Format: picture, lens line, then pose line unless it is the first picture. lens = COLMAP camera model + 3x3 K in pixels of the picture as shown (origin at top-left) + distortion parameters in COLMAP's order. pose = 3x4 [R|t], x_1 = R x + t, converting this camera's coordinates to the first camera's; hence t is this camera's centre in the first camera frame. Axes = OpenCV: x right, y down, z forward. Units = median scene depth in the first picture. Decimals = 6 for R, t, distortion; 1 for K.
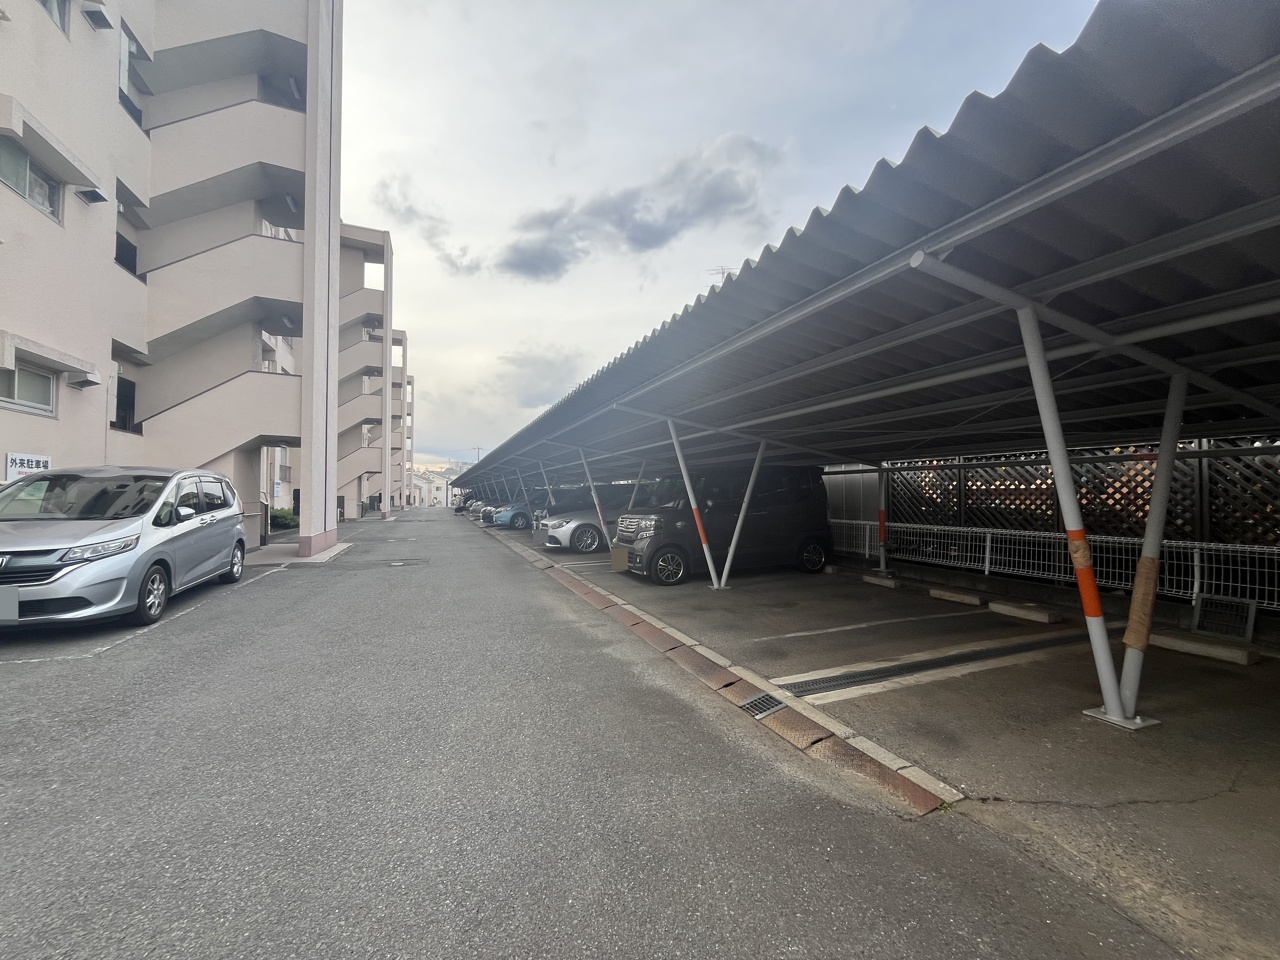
lens RADIAL K [[524.4, 0, 636.3], [0, 524.4, 480.4], [0, 0, 1]] dist [-0.003206, 0.000134]
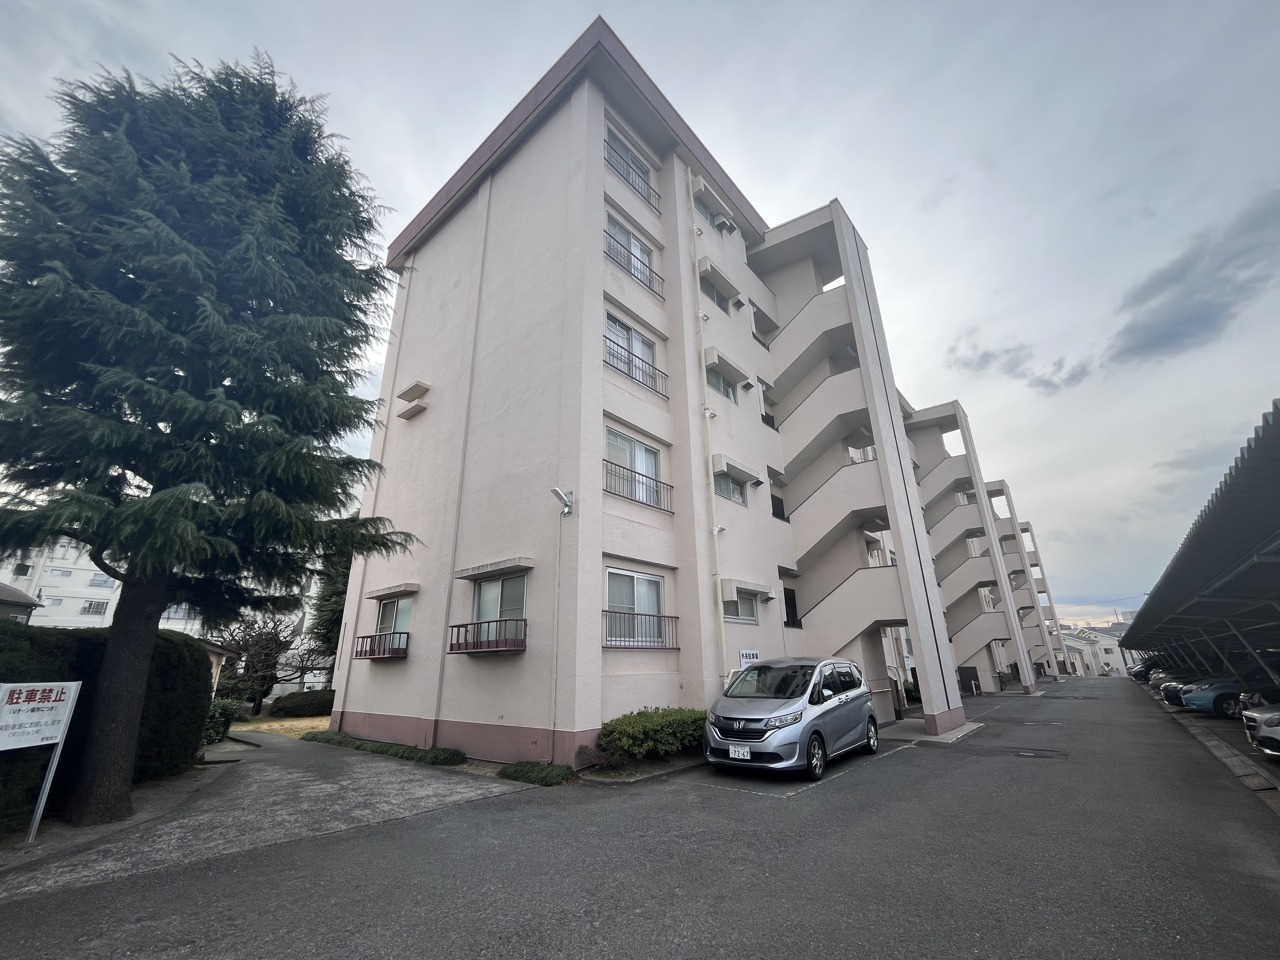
lens RADIAL K [[524.4, 0, 636.3], [0, 524.4, 480.4], [0, 0, 1]] dist [-0.003206, 0.000134]
pose [[0.472855, -0.300761, -0.828222, 0.132385], [0.039915, 0.946290, -0.320847, -0.029935], [0.880236, 0.118656, 0.459462, -0.087686]]
